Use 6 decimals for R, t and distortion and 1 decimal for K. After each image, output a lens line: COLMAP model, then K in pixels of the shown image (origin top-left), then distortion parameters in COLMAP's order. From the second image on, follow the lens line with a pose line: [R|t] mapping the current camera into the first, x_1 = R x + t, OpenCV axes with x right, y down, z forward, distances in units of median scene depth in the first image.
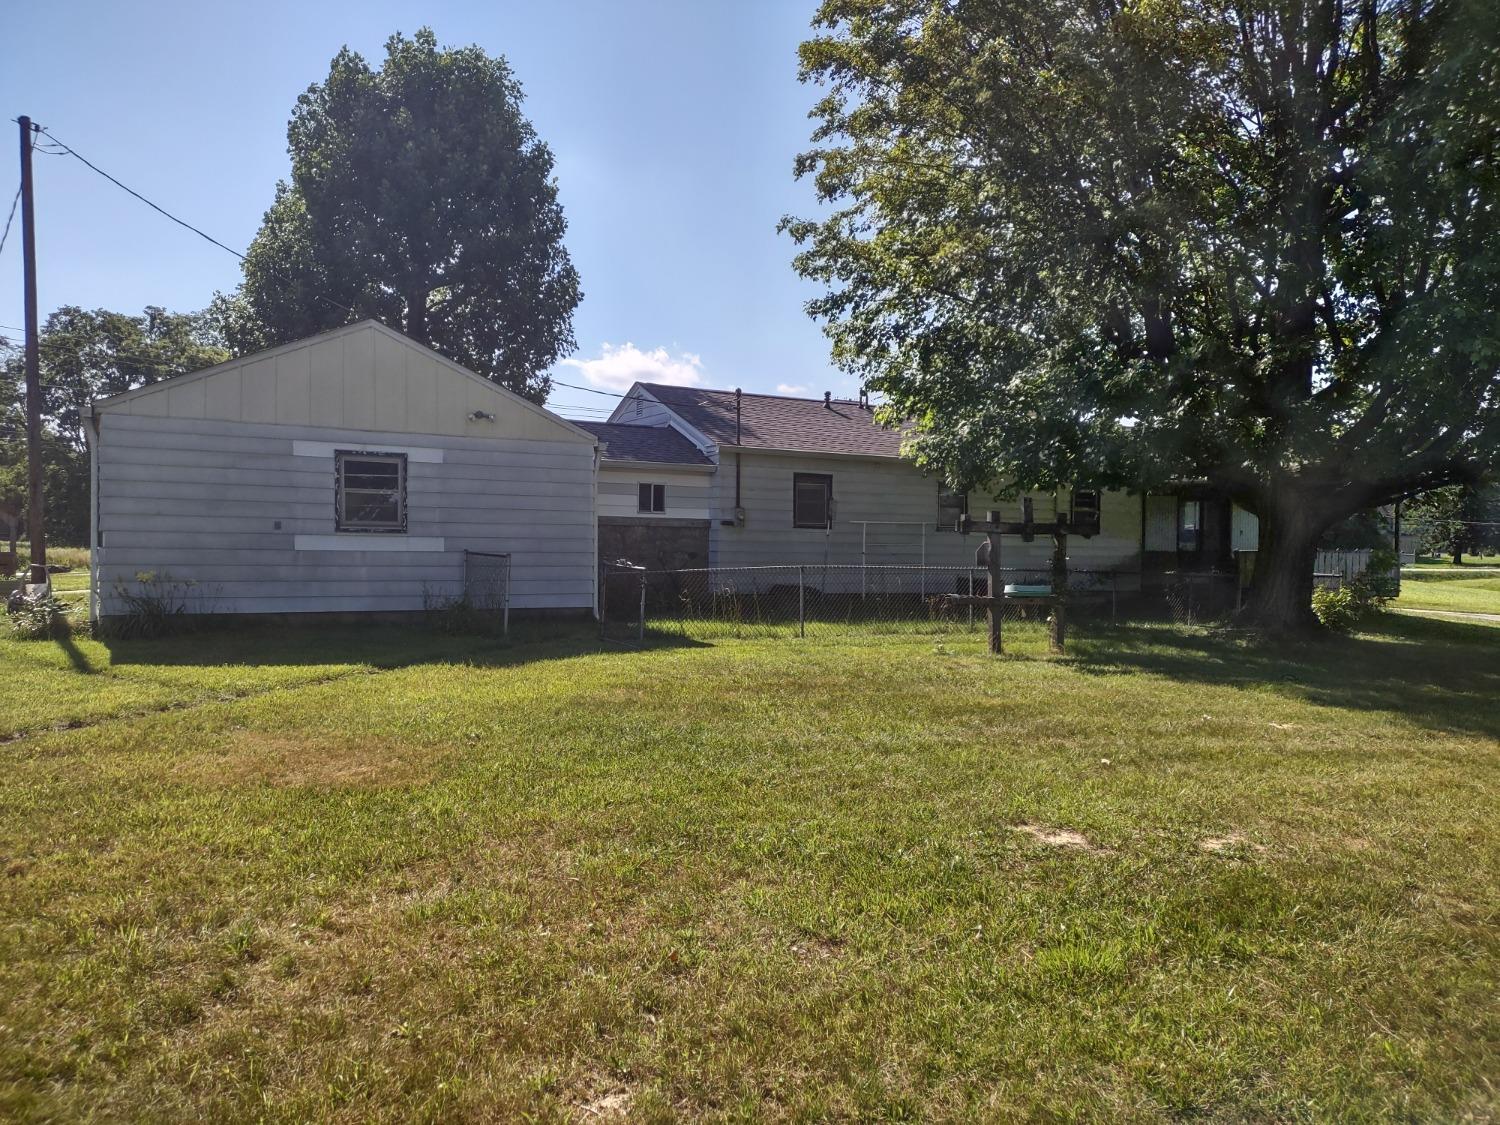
lens RADIAL K [[1126.8, 0, 741.8], [0, 1126.8, 561.6], [0, 0, 1]] dist [0.041719, -0.006462]
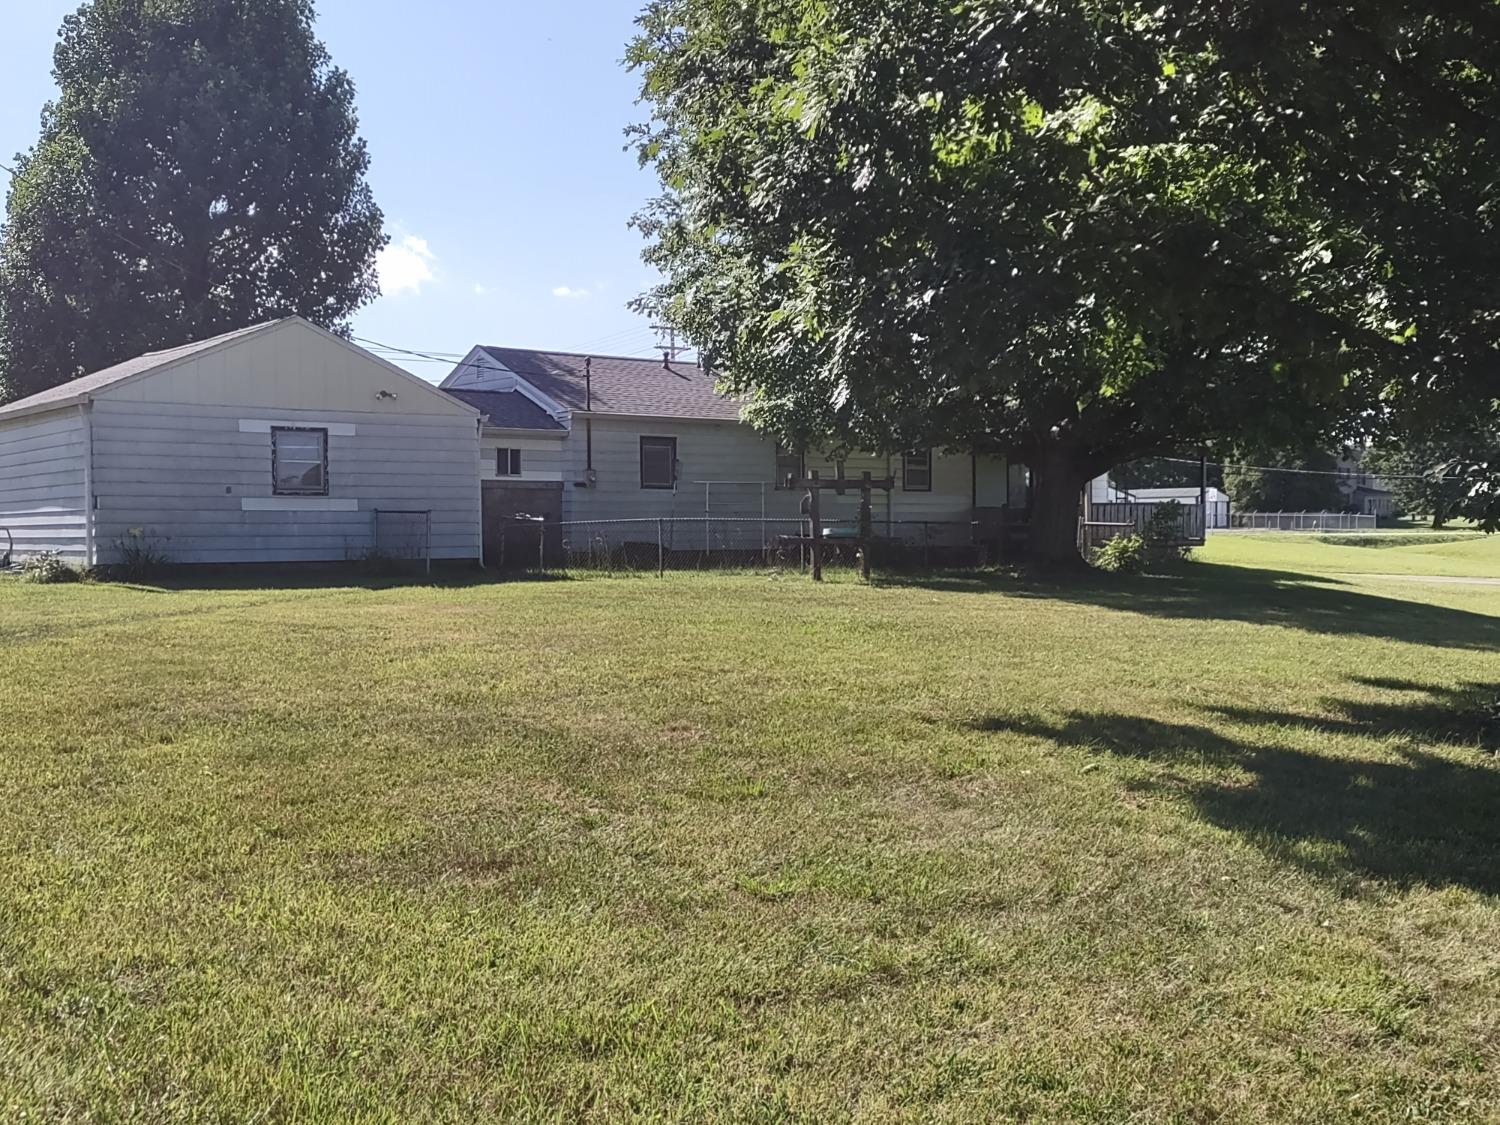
lens RADIAL K [[1692.5, 0, 748.8], [0, 1692.5, 566.4], [0, 0, 1]] dist [0.061787, 0.000000]
pose [[0.989516, -0.021674, 0.142786, -0.084649], [0.020091, 0.999720, 0.012519, 0.026382], [-0.143017, -0.009519, 0.989674, -0.605383]]
